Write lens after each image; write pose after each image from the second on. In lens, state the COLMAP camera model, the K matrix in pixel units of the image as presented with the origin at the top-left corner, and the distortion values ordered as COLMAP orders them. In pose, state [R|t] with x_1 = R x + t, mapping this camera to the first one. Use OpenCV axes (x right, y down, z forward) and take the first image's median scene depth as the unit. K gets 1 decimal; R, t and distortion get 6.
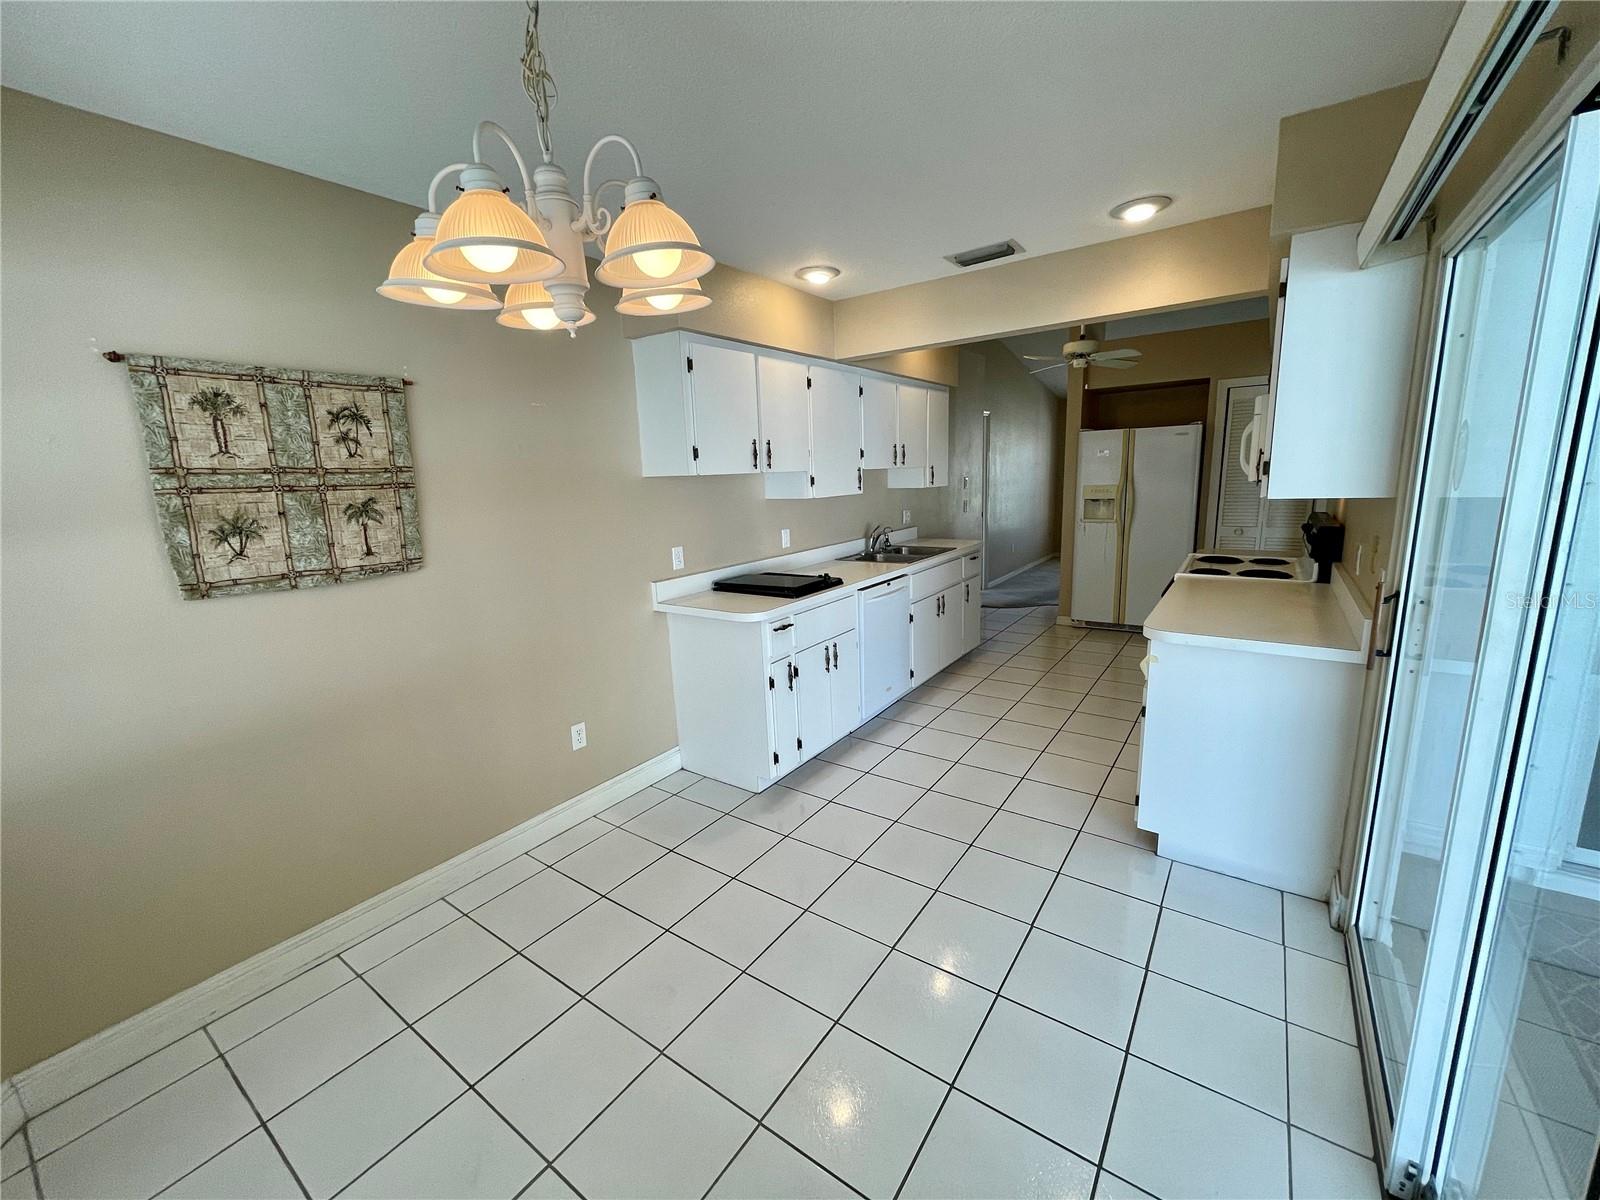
lens RADIAL K [[648.7, 0, 801.0], [0, 648.7, 598.8], [0, 0, 1]] dist [-0.001243, 0.000323]
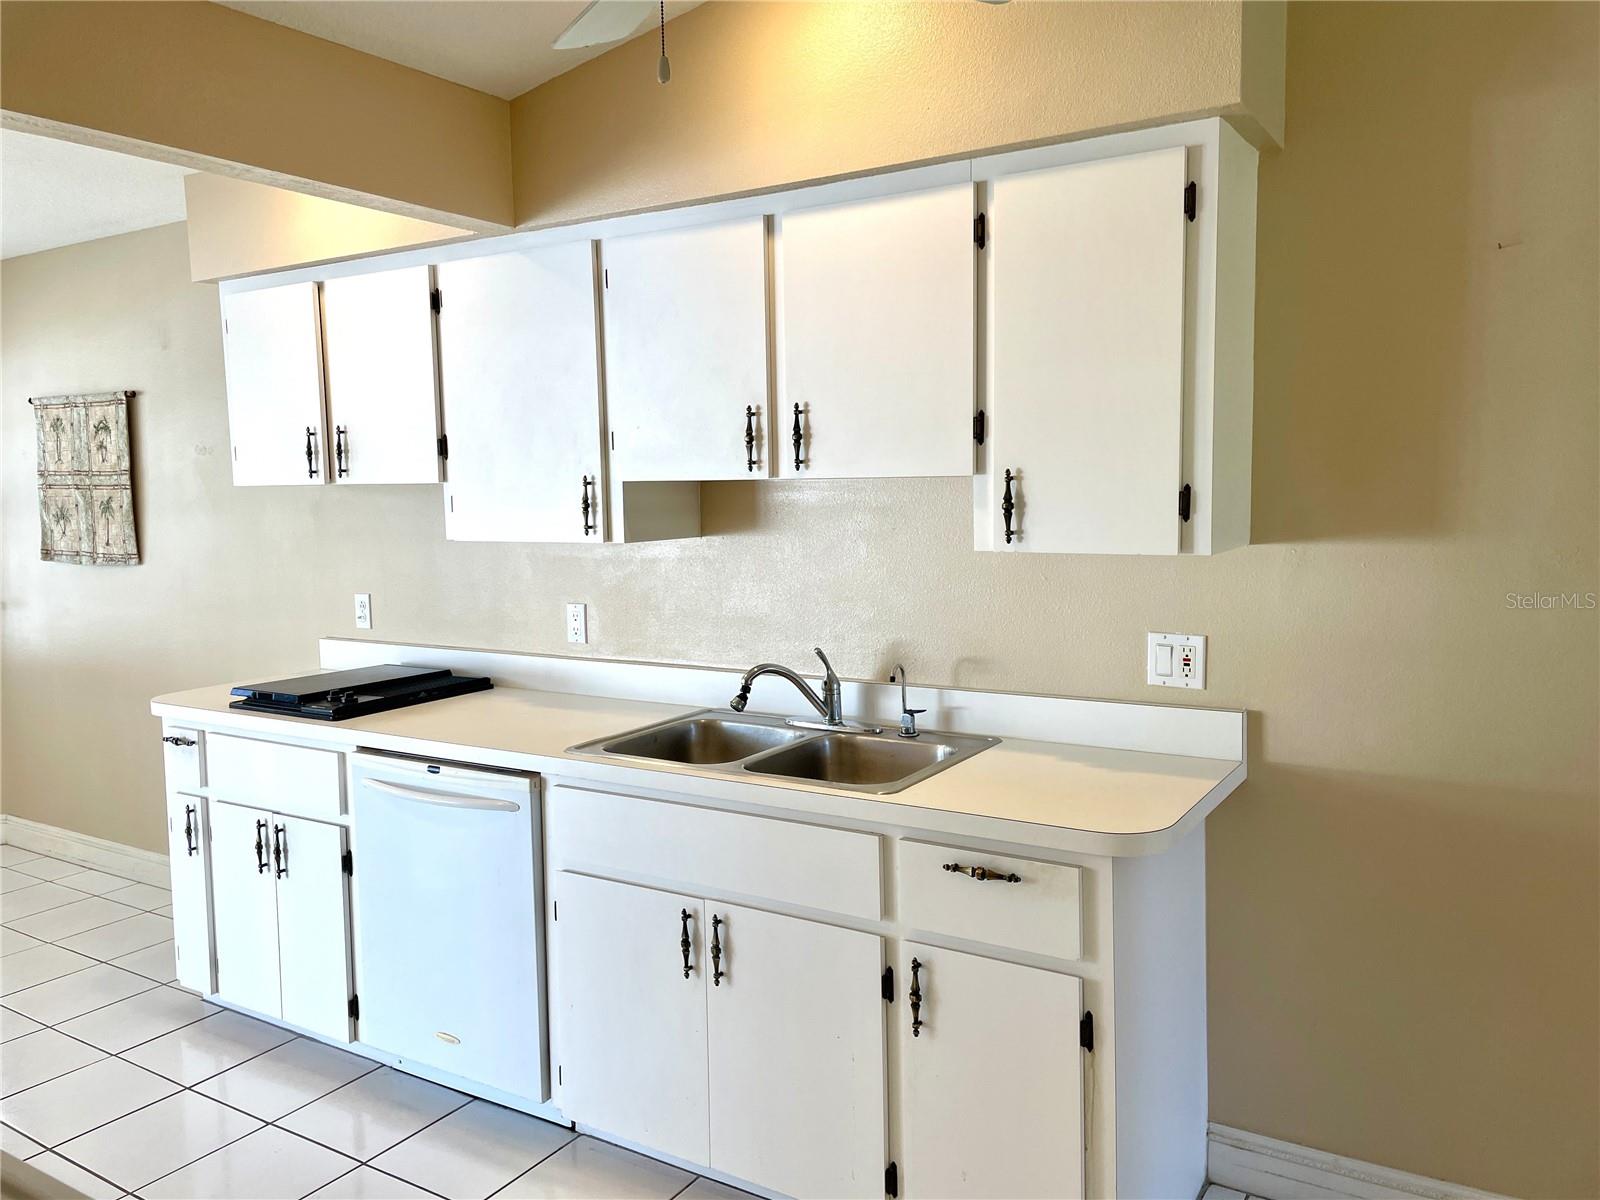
lens RADIAL K [[1208.4, 0, 788.9], [0, 1208.4, 576.4], [0, 0, 1]] dist [0.065950, -0.044550]
pose [[0.048238, 0.119191, -0.991699, 1.078085], [-0.174910, 0.978521, 0.109099, -0.318901], [0.983402, 0.168195, 0.068050, 1.411498]]
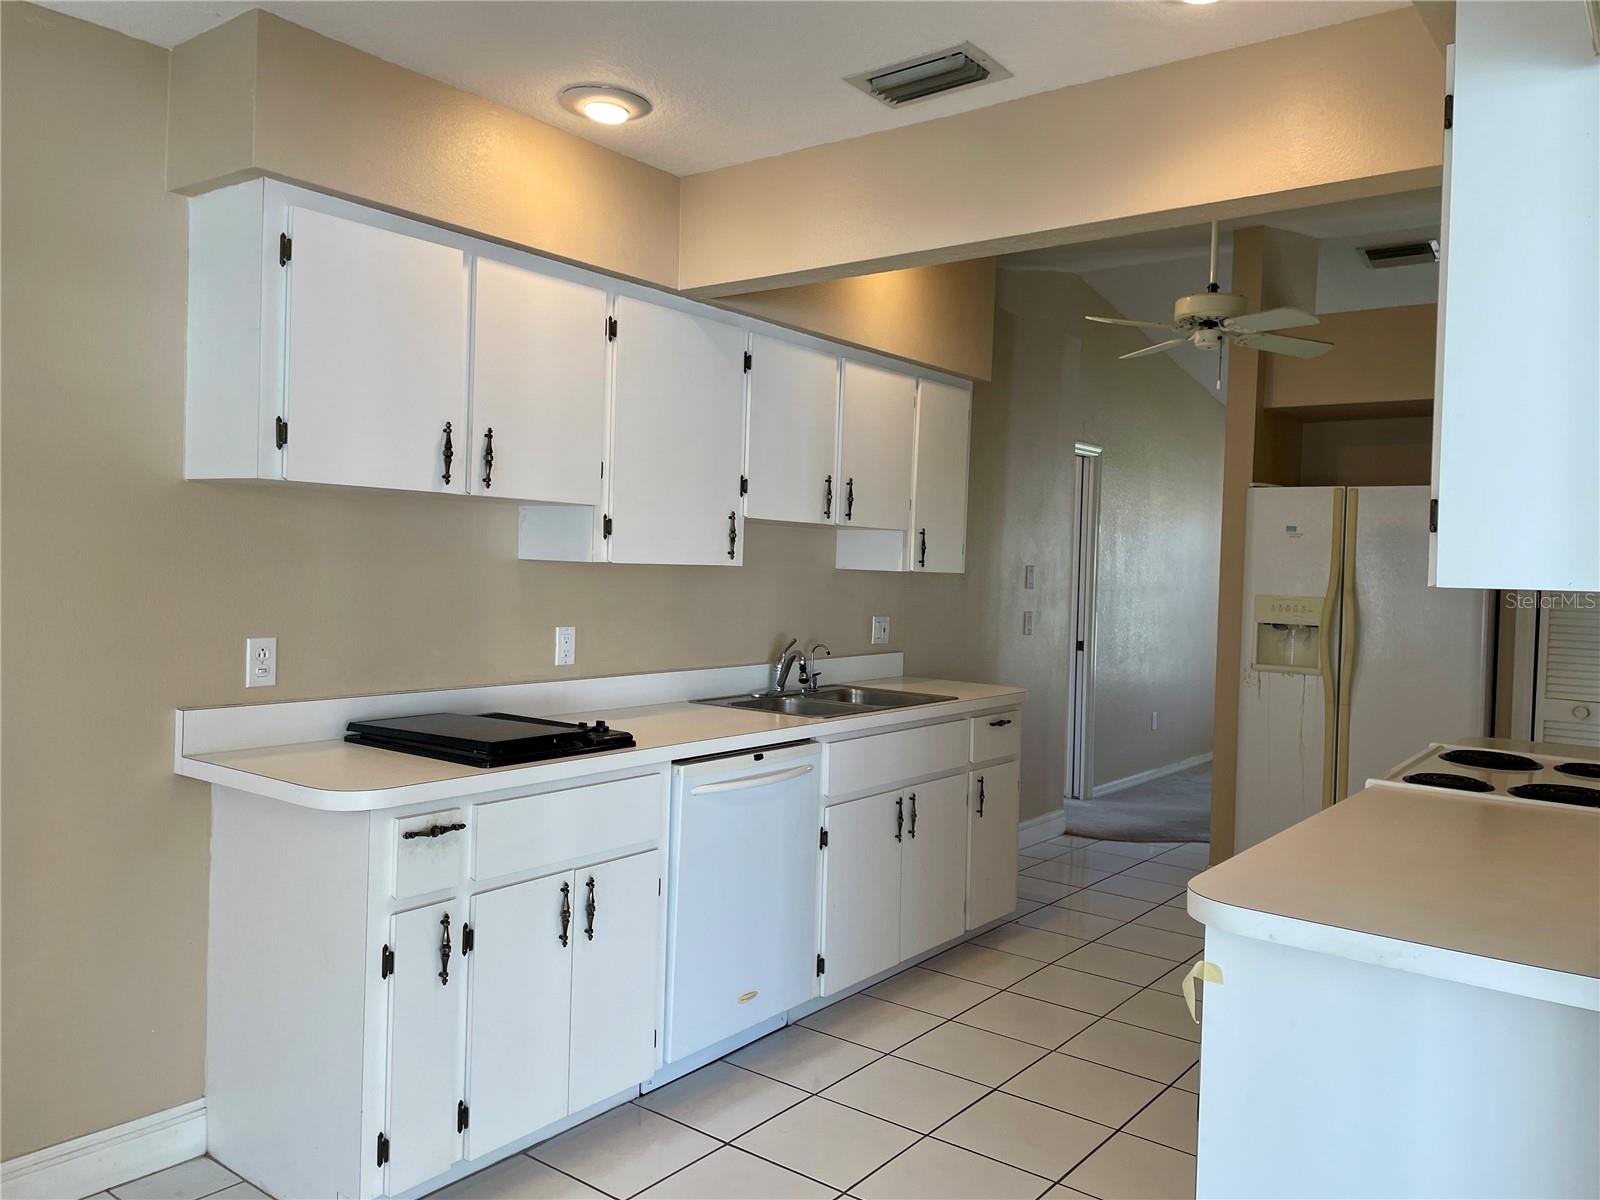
lens RADIAL K [[1208.4, 0, 799.1], [0, 1208.4, 575.4], [0, 0, 1]] dist [0.065950, -0.044550]
pose [[0.996867, 0.069698, -0.037407, 0.231253], [-0.075335, 0.980724, -0.180294, 0.004682], [0.024119, 0.182547, 0.982901, 0.159069]]
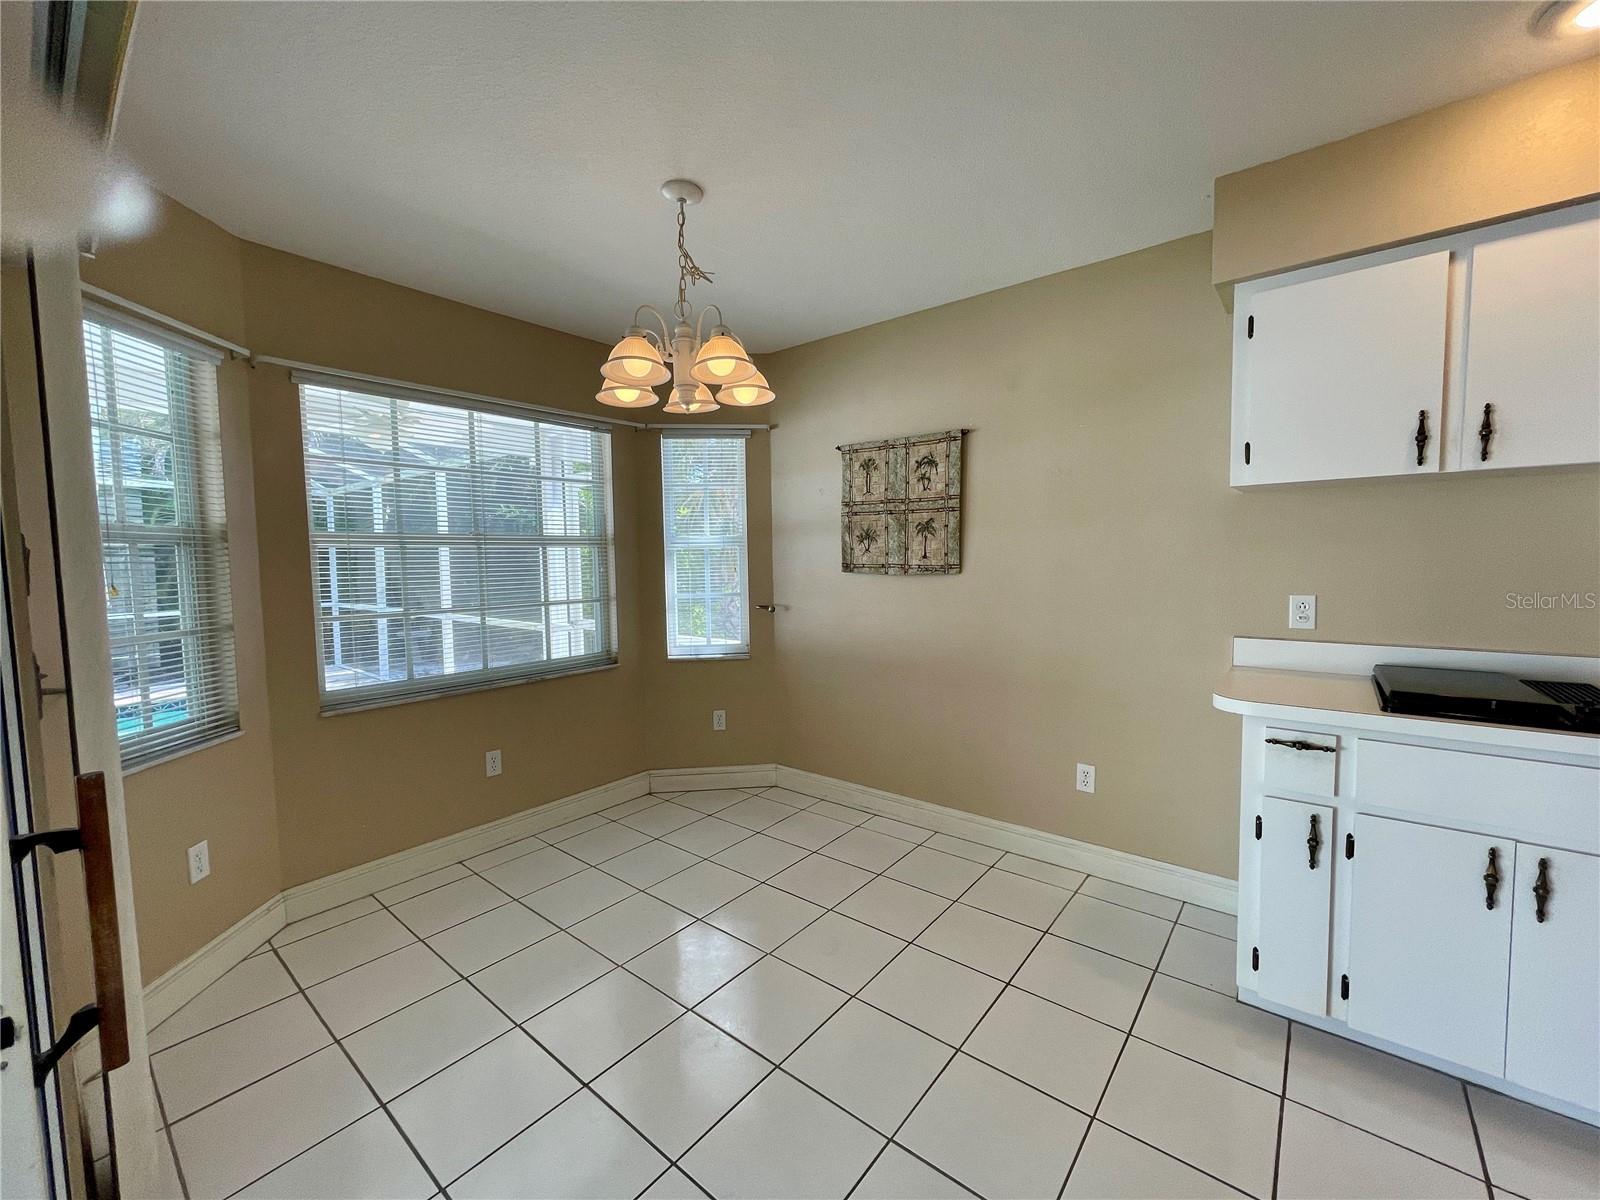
lens RADIAL K [[648.7, 0, 800.3], [0, 648.7, 597.0], [0, 0, 1]] dist [-0.001243, 0.000323]
pose [[-0.071381, 0.103077, -0.992109, 0.531356], [-0.173142, 0.978266, 0.114096, -0.068199], [0.982307, 0.179920, -0.051983, 0.564559]]
